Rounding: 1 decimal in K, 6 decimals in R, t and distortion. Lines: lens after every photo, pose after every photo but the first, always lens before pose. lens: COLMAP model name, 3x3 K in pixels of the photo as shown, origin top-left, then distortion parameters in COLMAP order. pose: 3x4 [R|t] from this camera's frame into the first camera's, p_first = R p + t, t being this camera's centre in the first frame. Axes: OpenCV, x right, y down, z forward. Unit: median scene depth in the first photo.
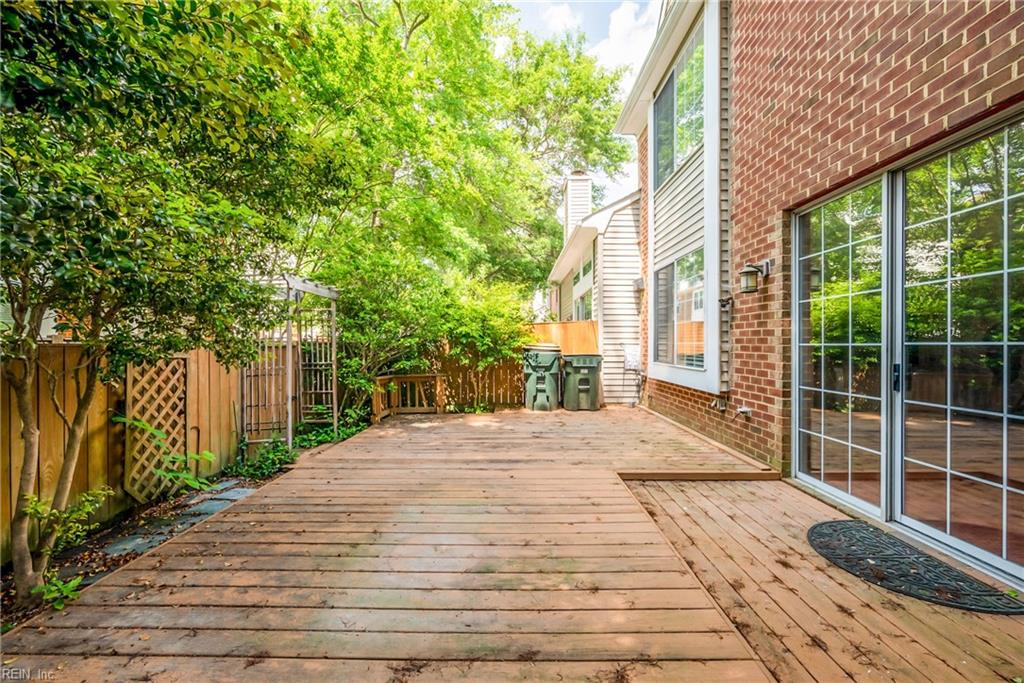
lens RADIAL K [[411.4, 0, 561.8], [0, 411.4, 345.1], [0, 0, 1]] dist [-0.000284, -0.000583]
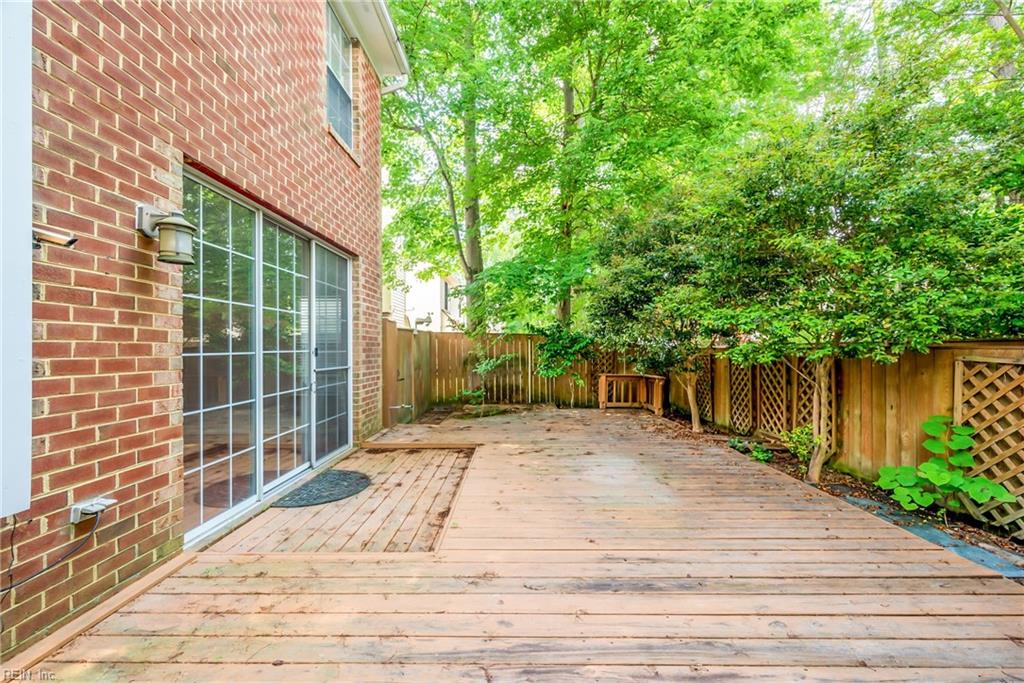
lens RADIAL K [[411.4, 0, 520.8], [0, 411.4, 348.1], [0, 0, 1]] dist [-0.000284, -0.000583]
pose [[-0.995118, 0.007298, 0.098420, -0.080013], [0.007707, 0.999963, 0.003779, -0.013428], [-0.098389, 0.004519, -0.995138, 1.876996]]
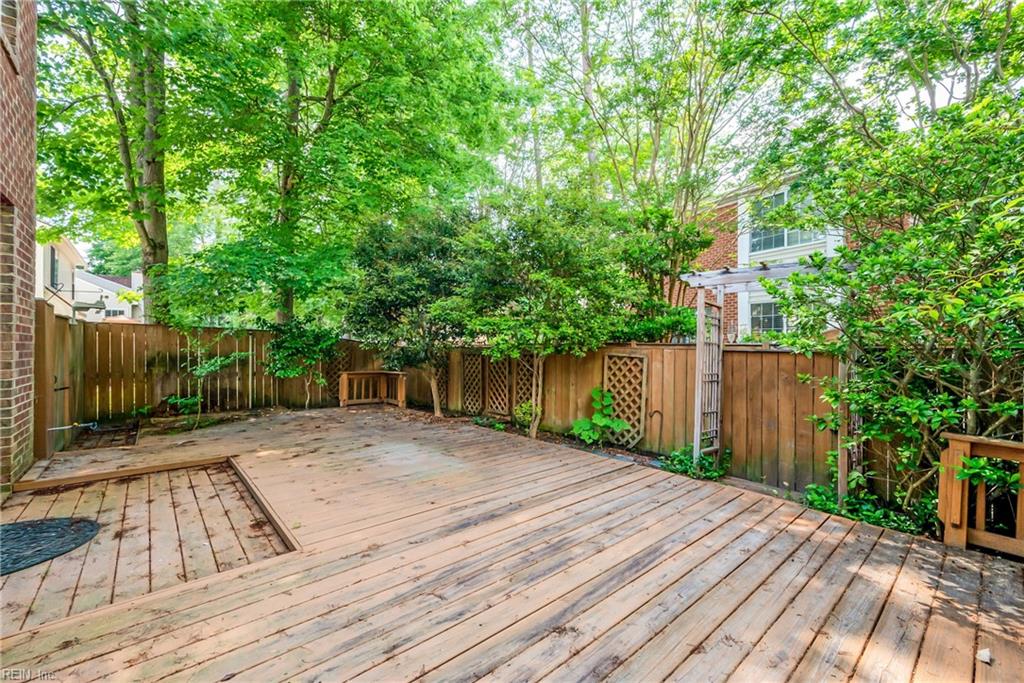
lens RADIAL K [[411.4, 0, 513.6], [0, 411.4, 345.6], [0, 0, 1]] dist [-0.000284, -0.000583]
pose [[-0.815722, -0.002829, -0.578437, 0.264991], [-0.004797, 0.999987, 0.001875, -0.013916], [0.578424, 0.004304, -0.815725, 1.980543]]
